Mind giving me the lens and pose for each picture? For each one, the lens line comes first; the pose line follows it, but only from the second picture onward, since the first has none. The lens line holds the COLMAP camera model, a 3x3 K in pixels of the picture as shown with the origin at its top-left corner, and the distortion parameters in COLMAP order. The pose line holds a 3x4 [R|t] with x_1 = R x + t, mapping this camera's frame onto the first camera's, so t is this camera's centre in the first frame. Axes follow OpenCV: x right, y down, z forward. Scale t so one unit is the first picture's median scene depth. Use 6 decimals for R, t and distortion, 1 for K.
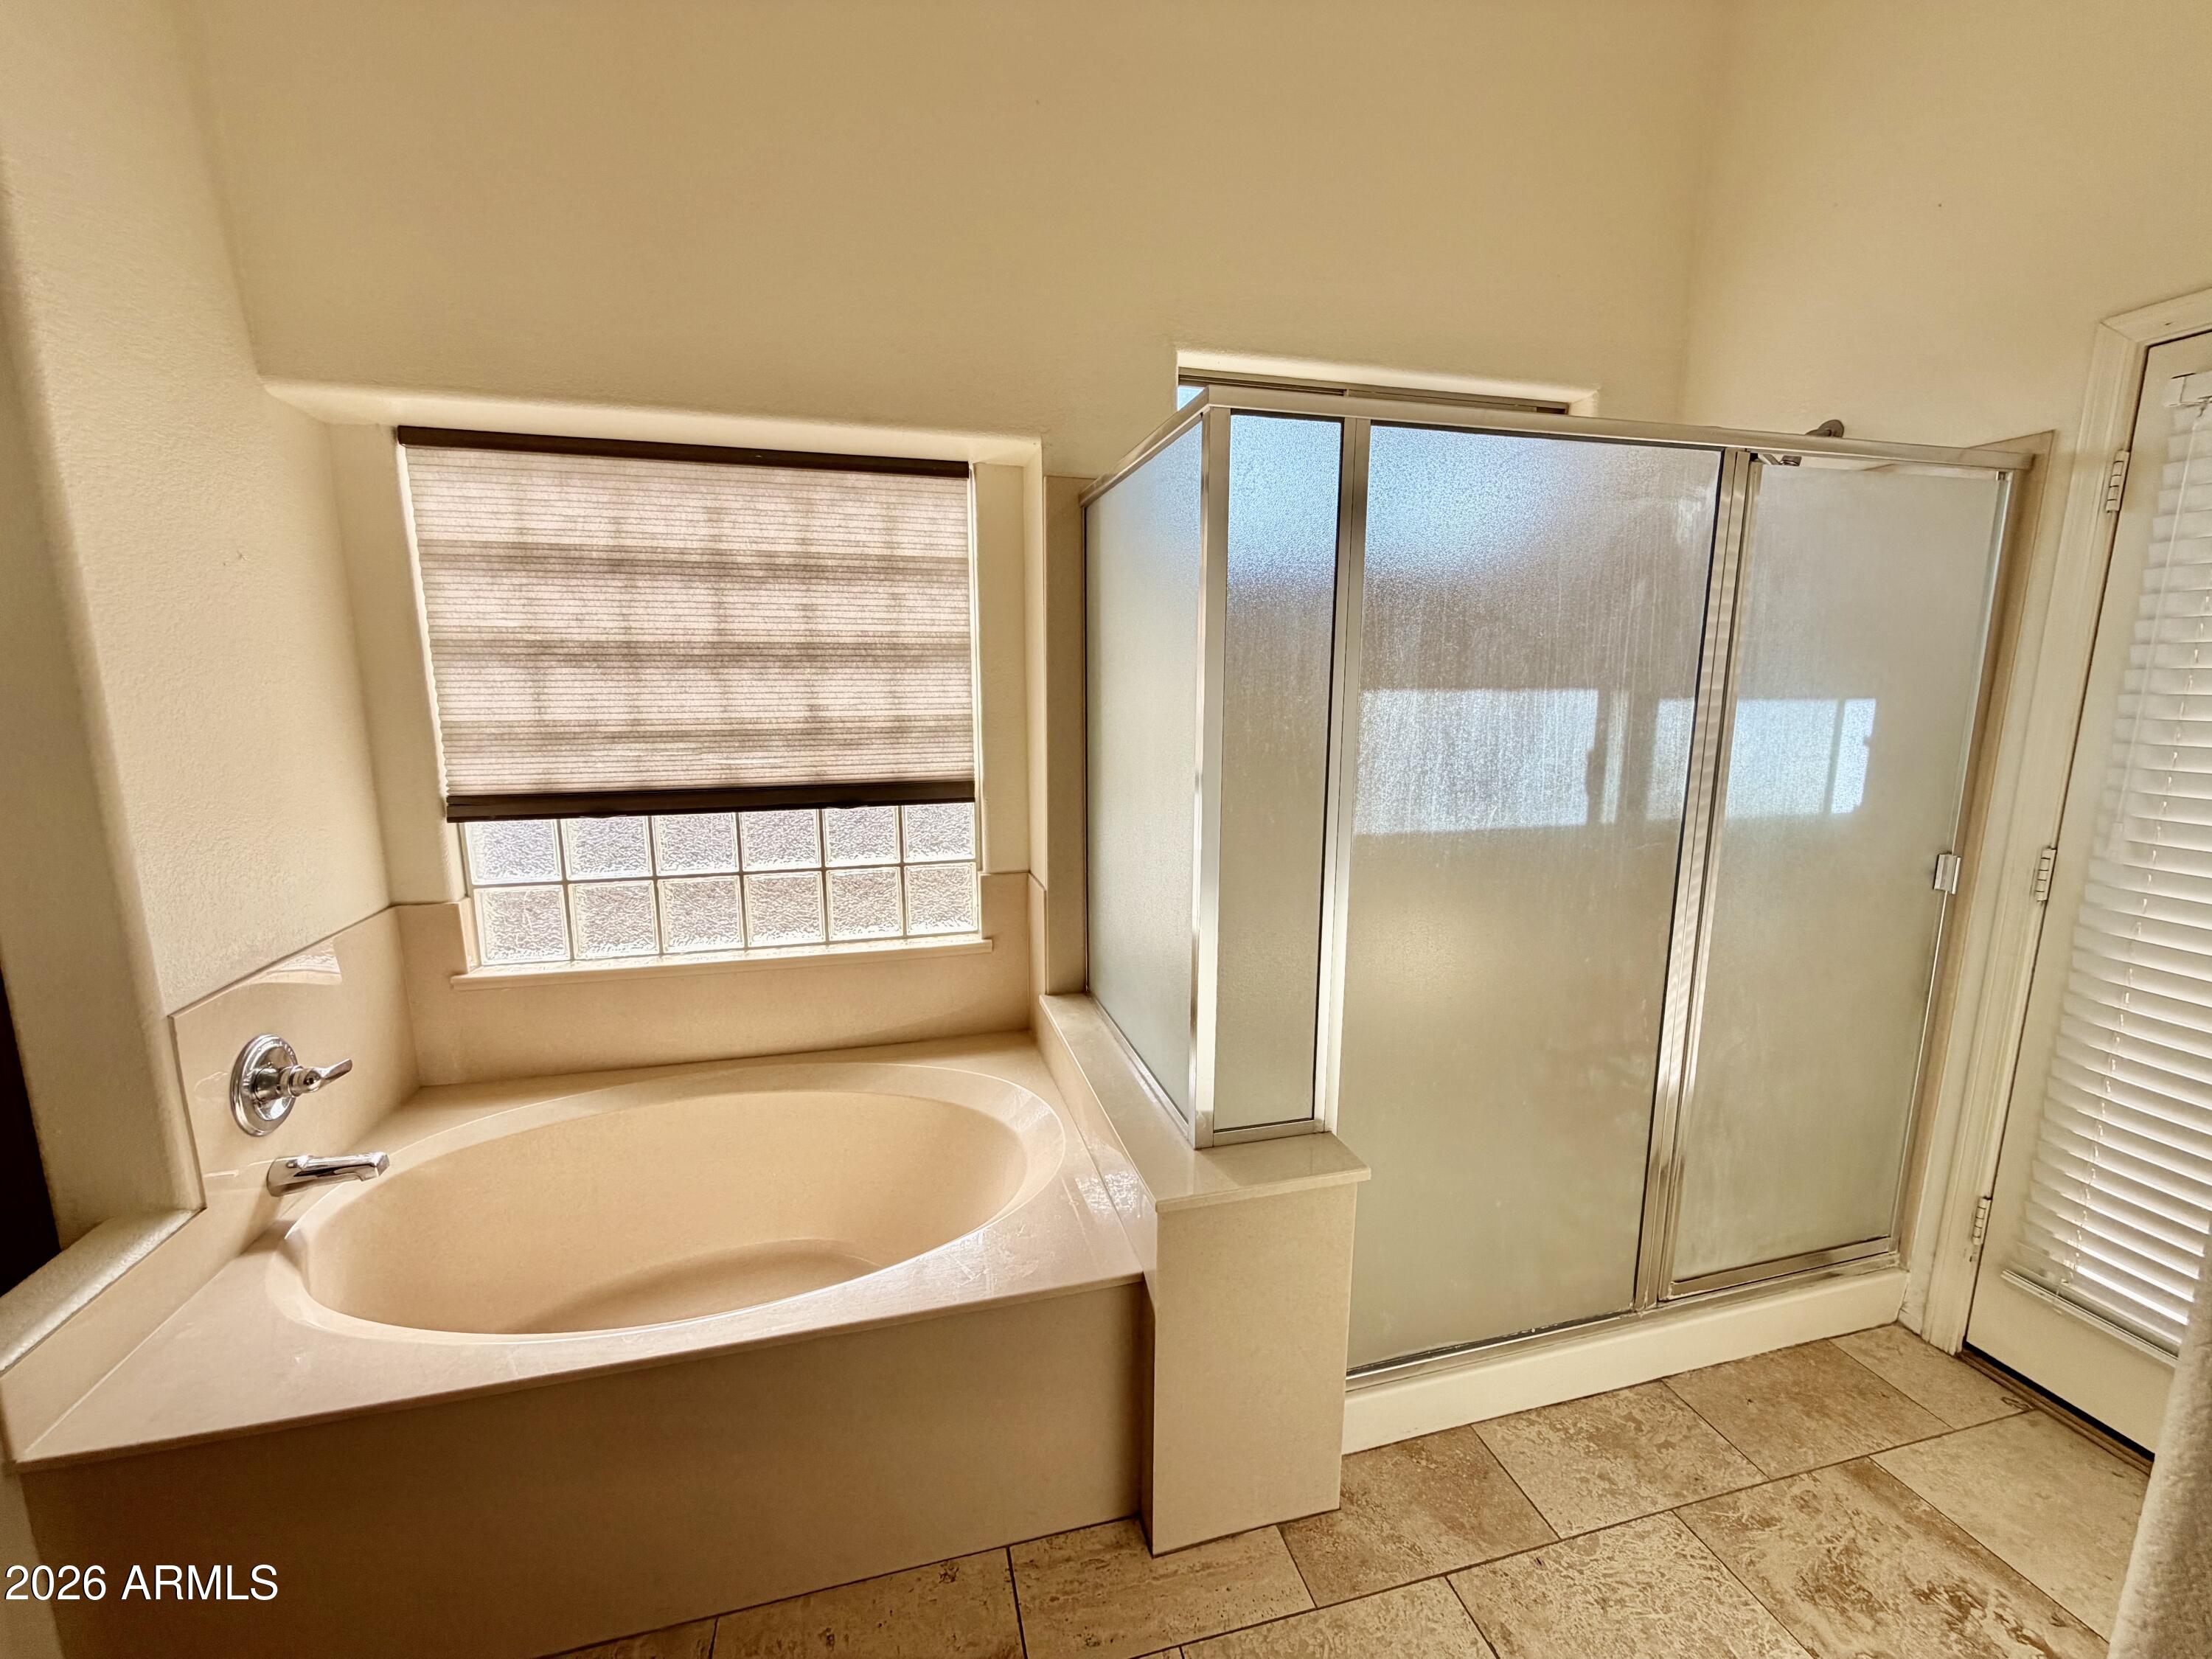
lens RADIAL K [[878.7, 0, 1100.2], [0, 878.7, 828.7], [0, 0, 1]] dist [-0.000650, -0.000359]
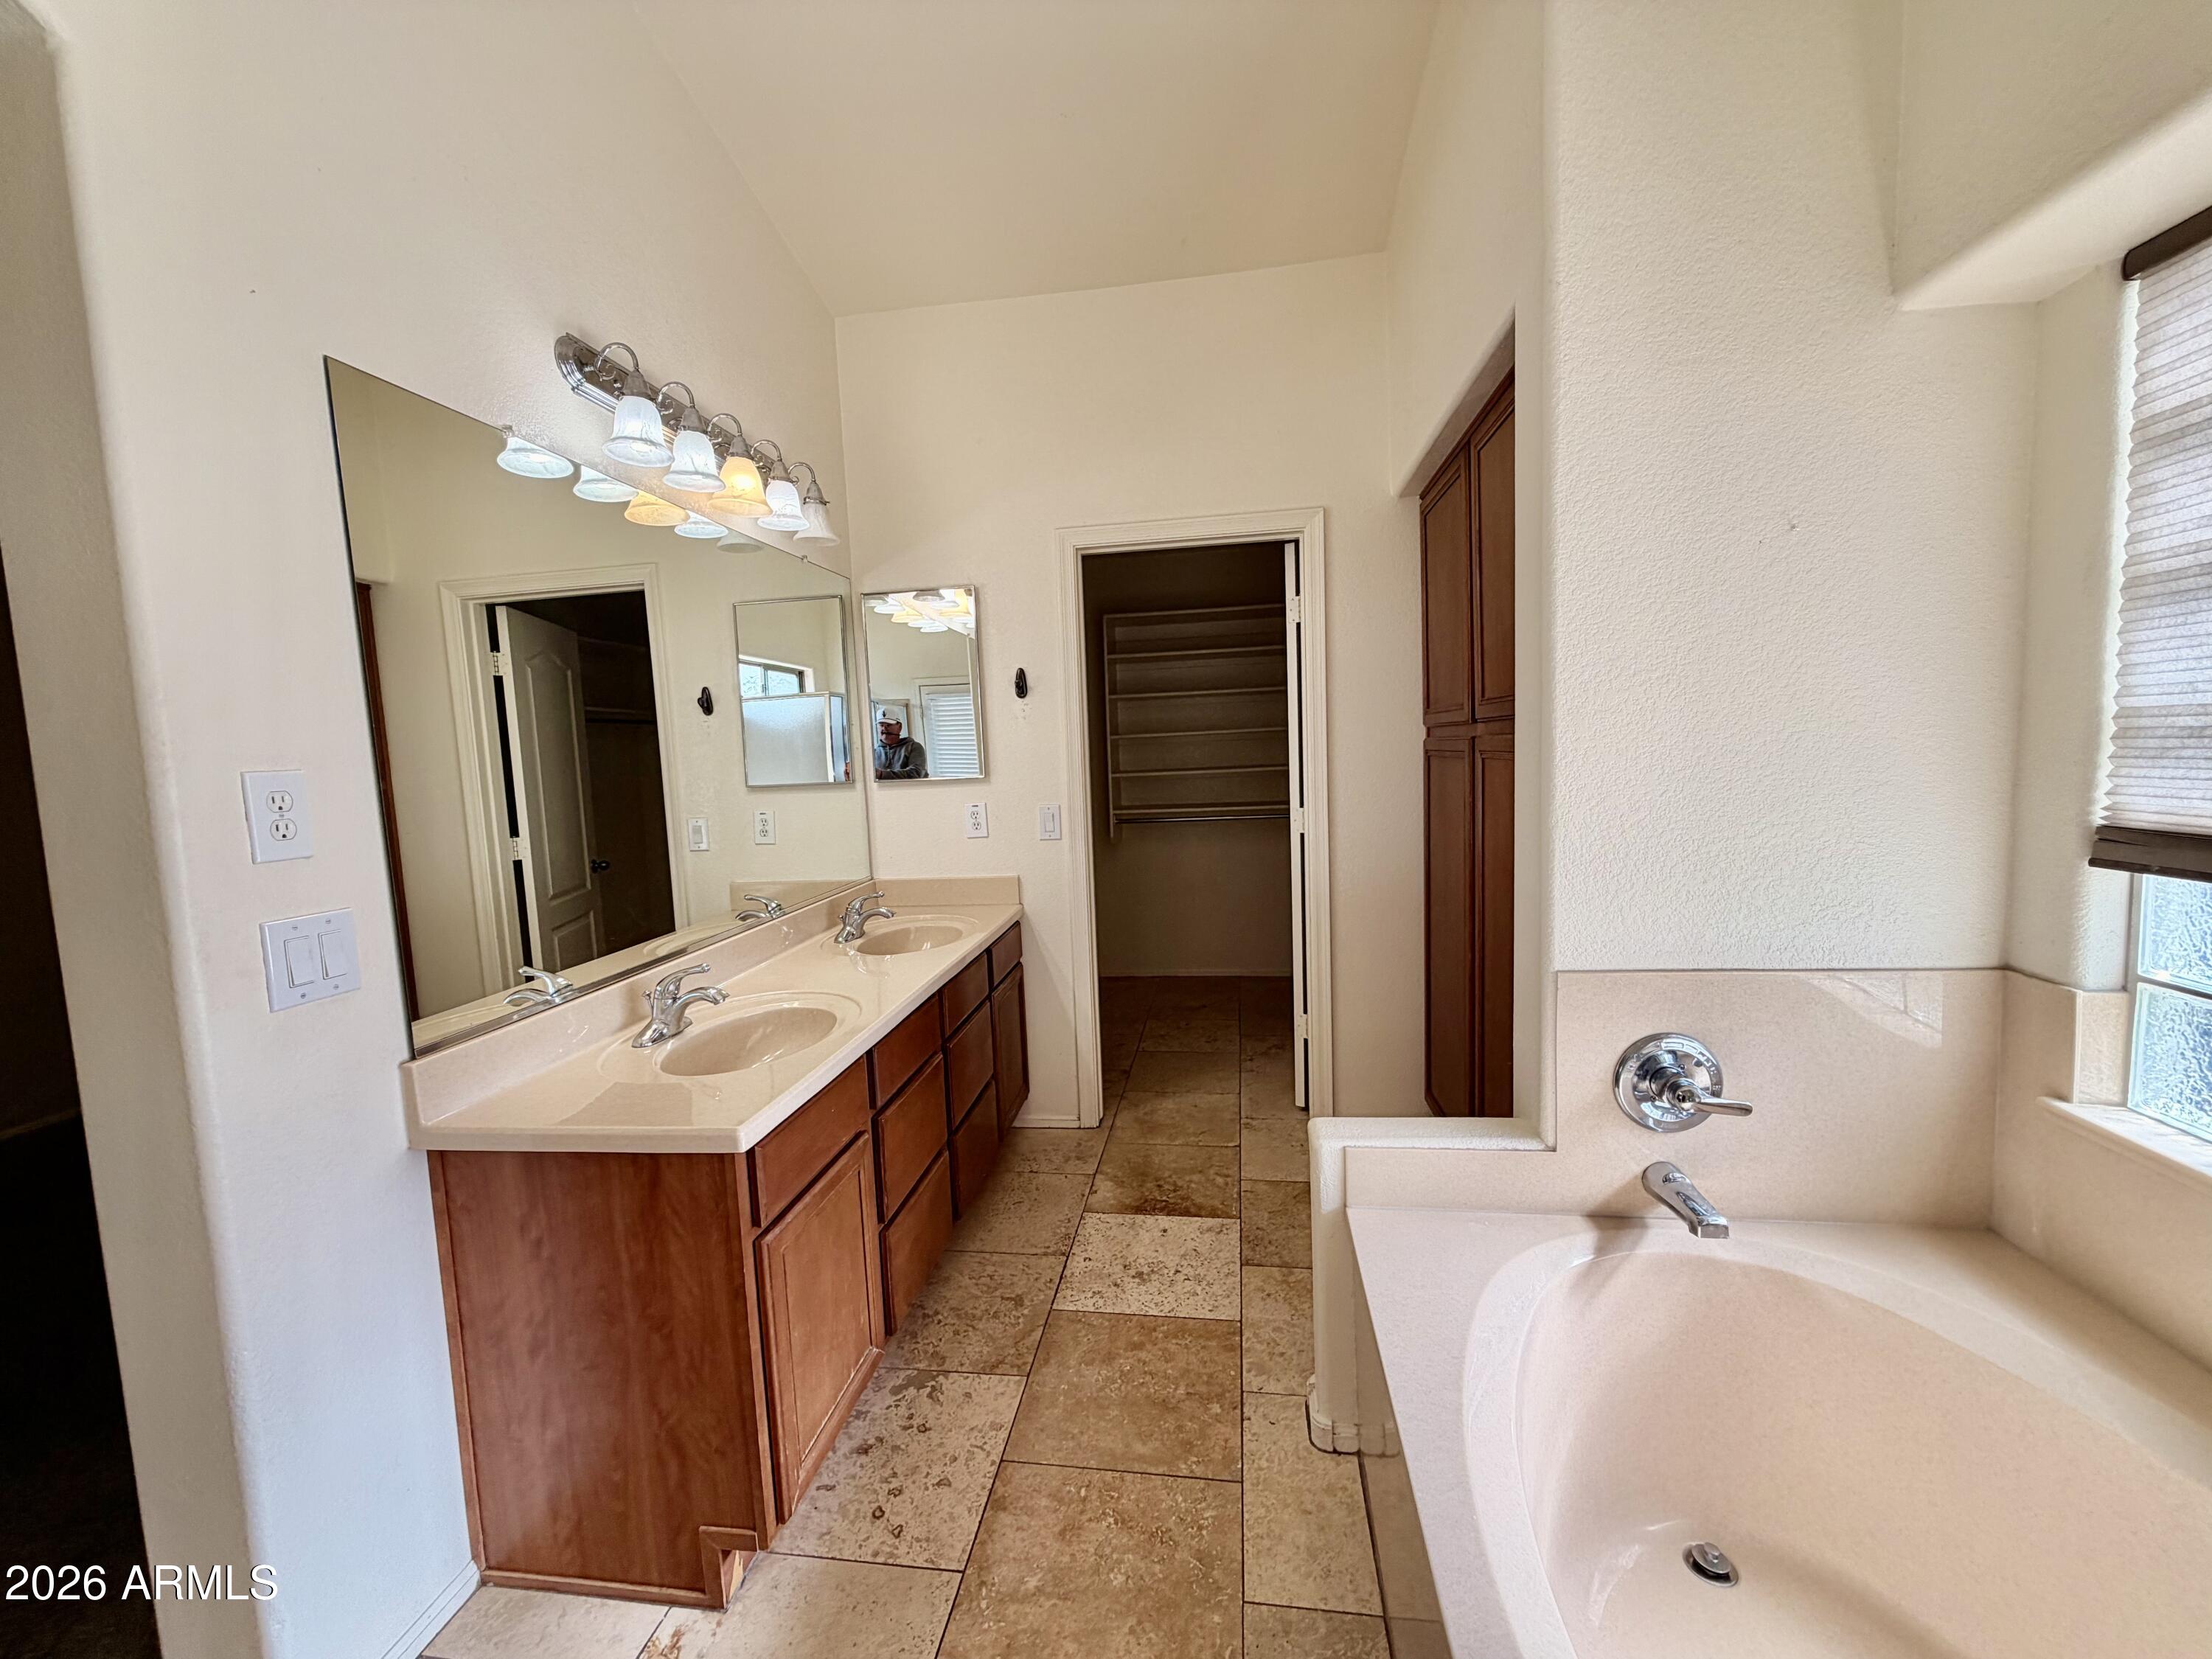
lens RADIAL K [[878.7, 0, 1106.3], [0, 878.7, 824.5], [0, 0, 1]] dist [-0.000650, -0.000359]
pose [[-0.393254, 0.096542, -0.914347, 0.123259], [-0.113724, 0.981728, 0.152568, -0.053386], [0.912369, 0.163982, -0.375089, 0.589767]]
